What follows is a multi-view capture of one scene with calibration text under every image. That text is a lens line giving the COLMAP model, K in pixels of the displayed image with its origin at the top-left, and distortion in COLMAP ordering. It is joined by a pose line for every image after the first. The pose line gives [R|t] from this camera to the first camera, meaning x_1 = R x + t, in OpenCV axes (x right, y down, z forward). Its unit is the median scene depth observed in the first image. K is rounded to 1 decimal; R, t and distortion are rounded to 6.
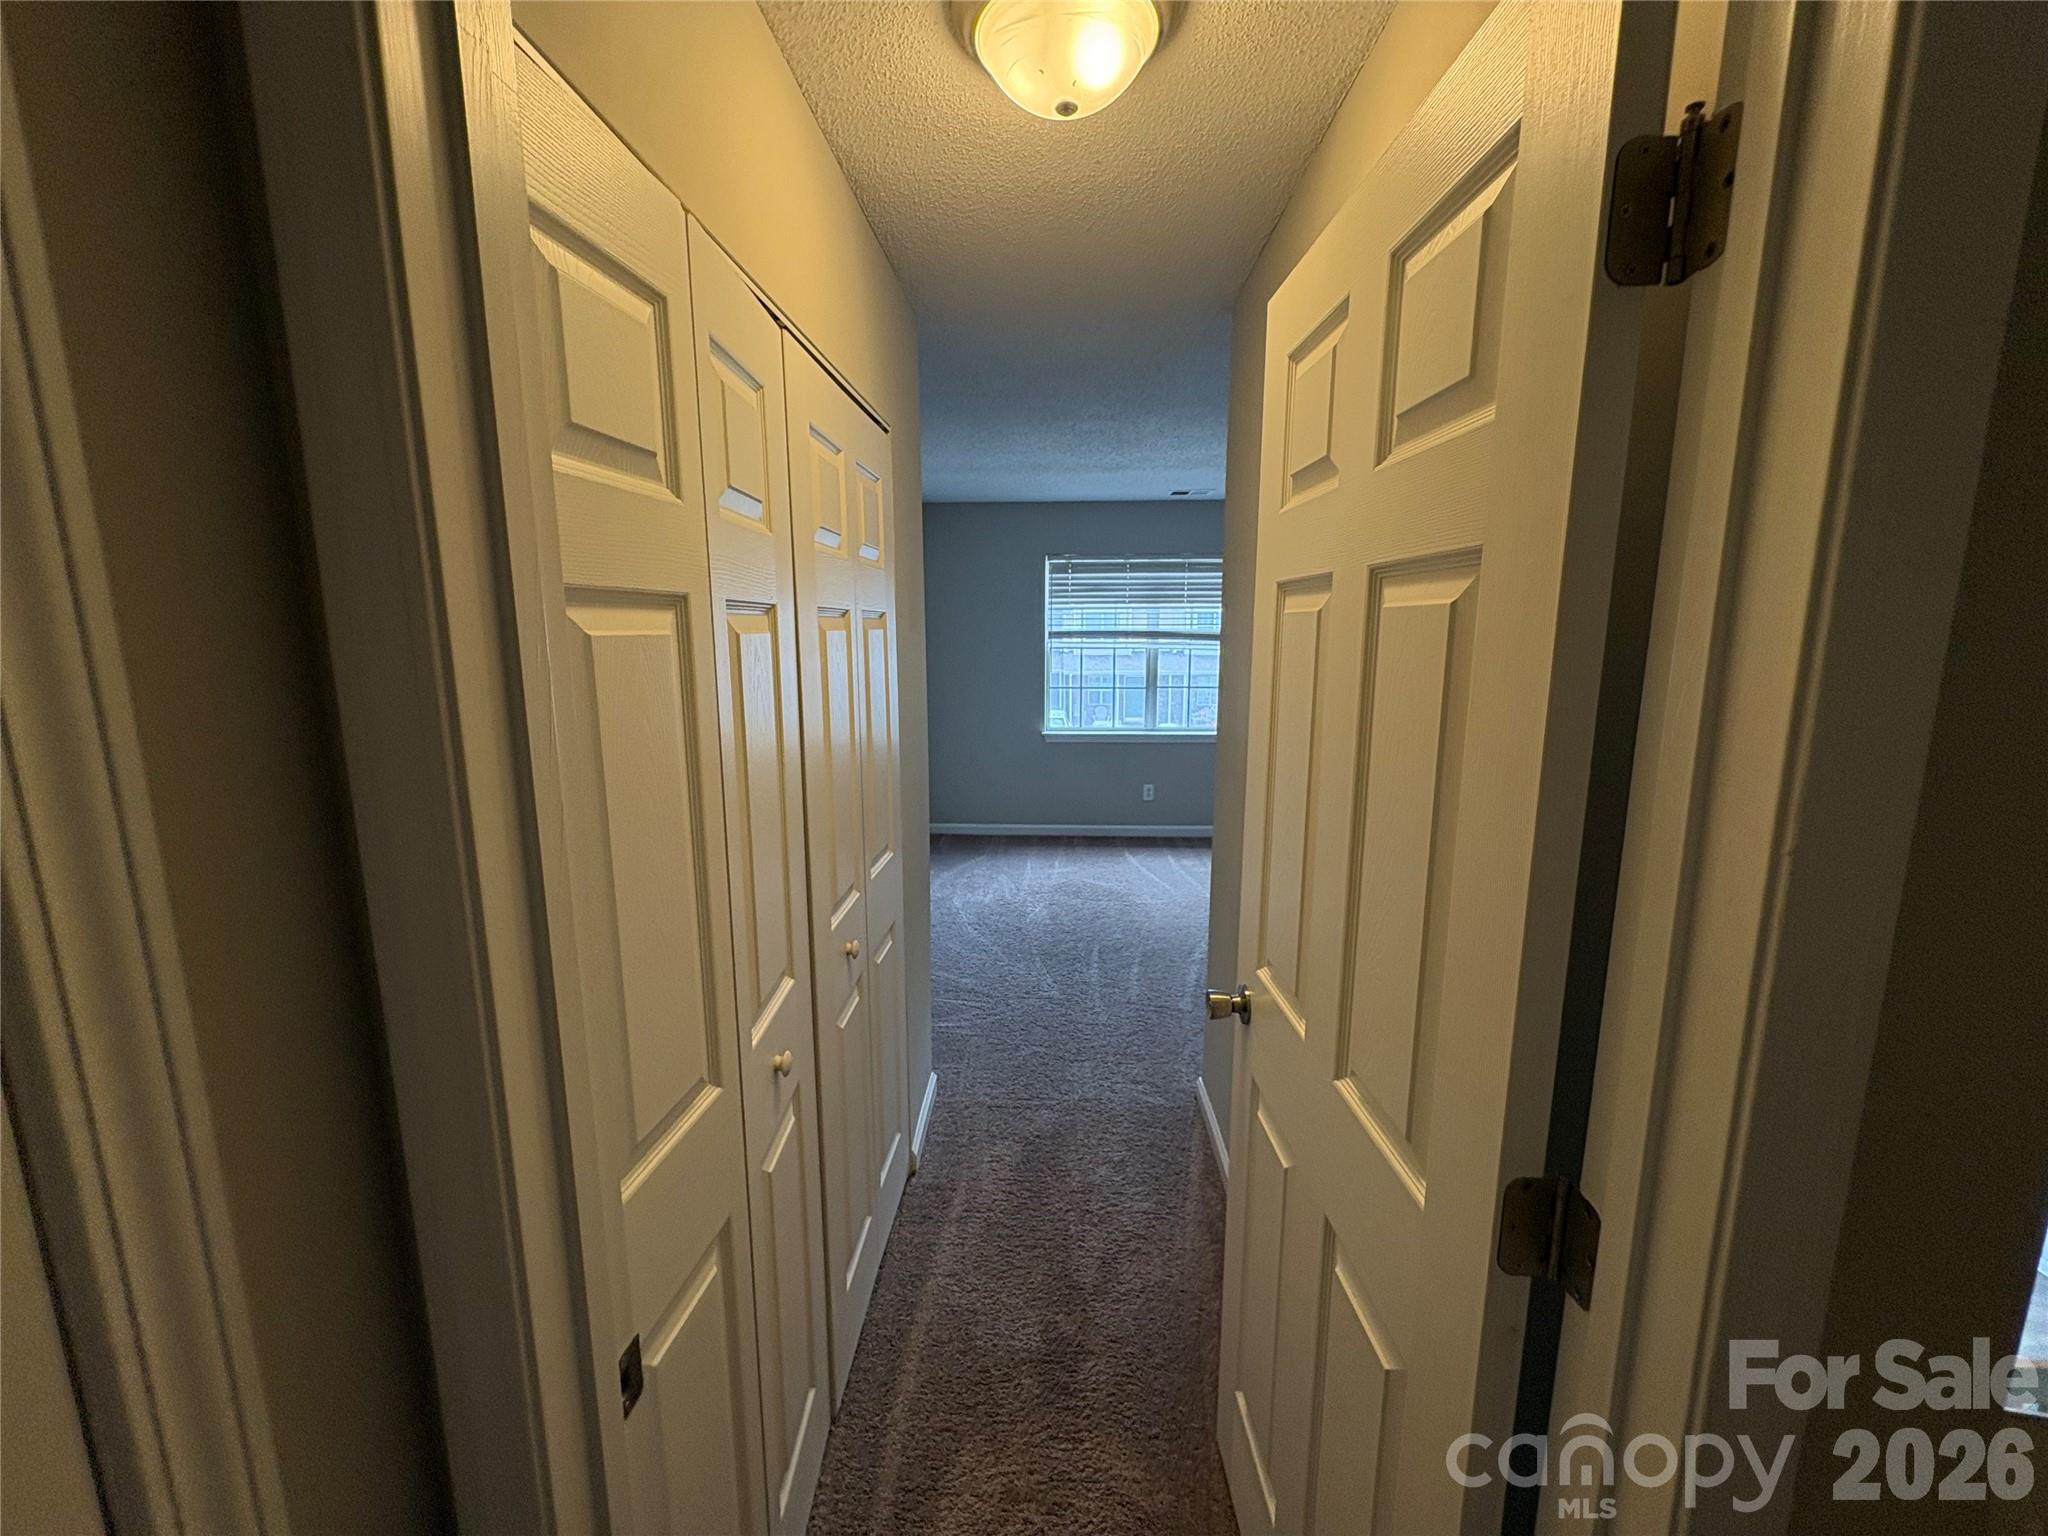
lens RADIAL K [[817.7, 0, 1027.5], [0, 817.7, 773.8], [0, 0, 1]] dist [0.002797, -0.000656]
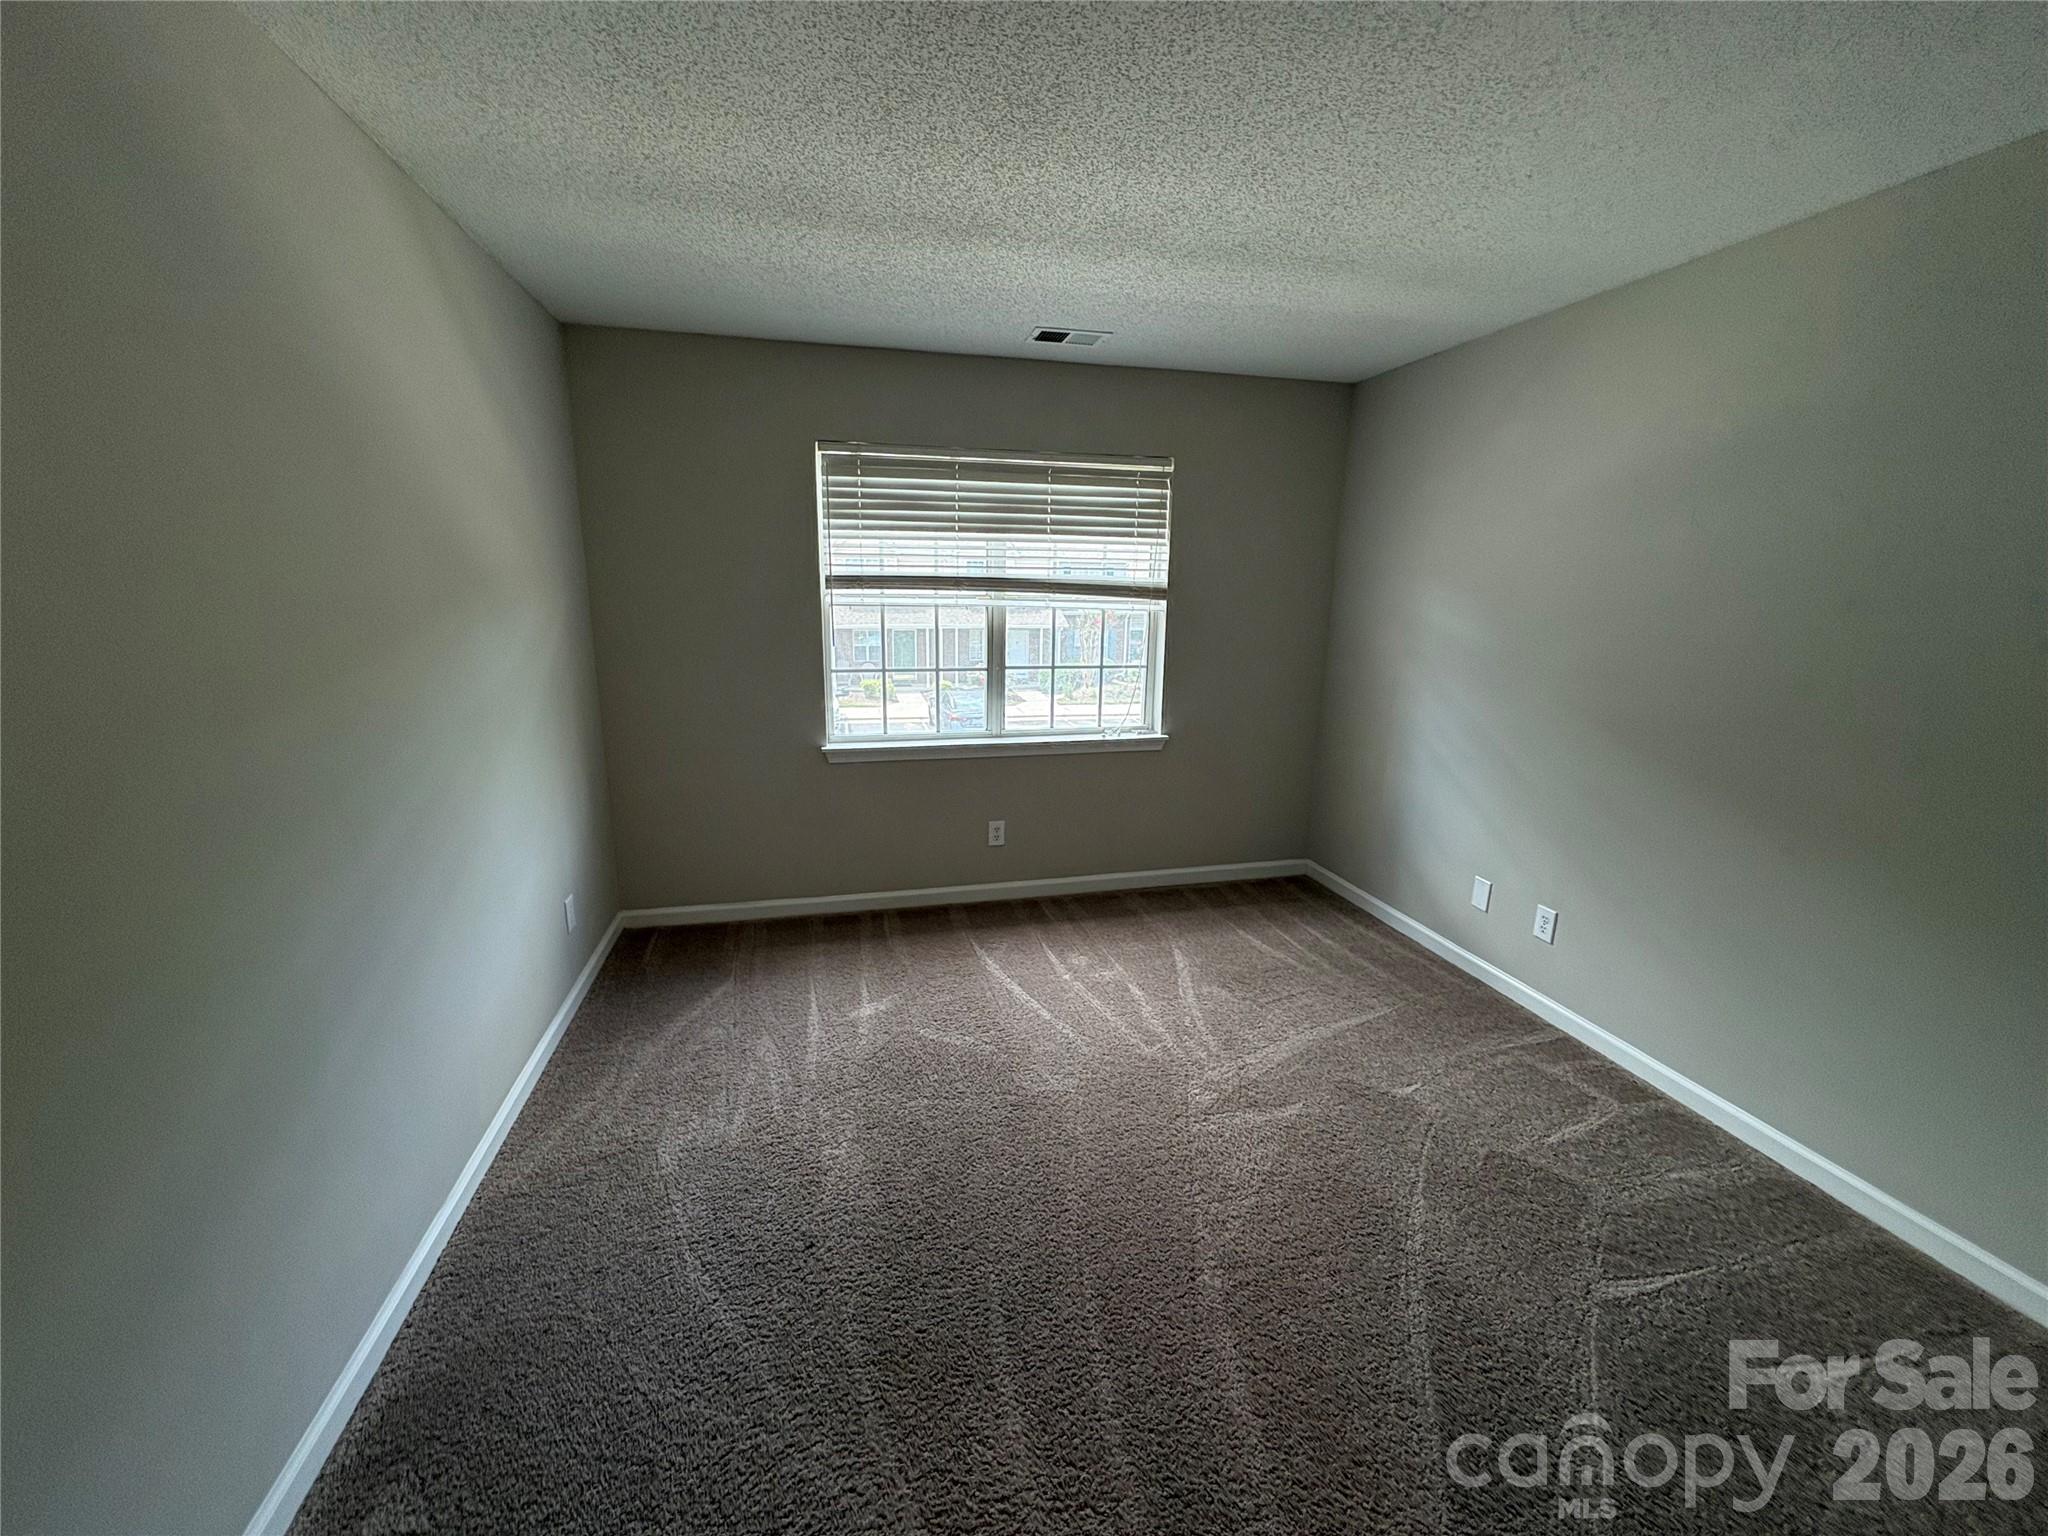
lens RADIAL K [[817.7, 0, 1019.0], [0, 817.7, 762.9], [0, 0, 1]] dist [0.002797, -0.000656]
pose [[0.960499, -0.045718, 0.274502, -0.008276], [0.031045, 0.997859, 0.057564, -0.070382], [-0.276546, -0.046768, 0.959862, 0.397700]]
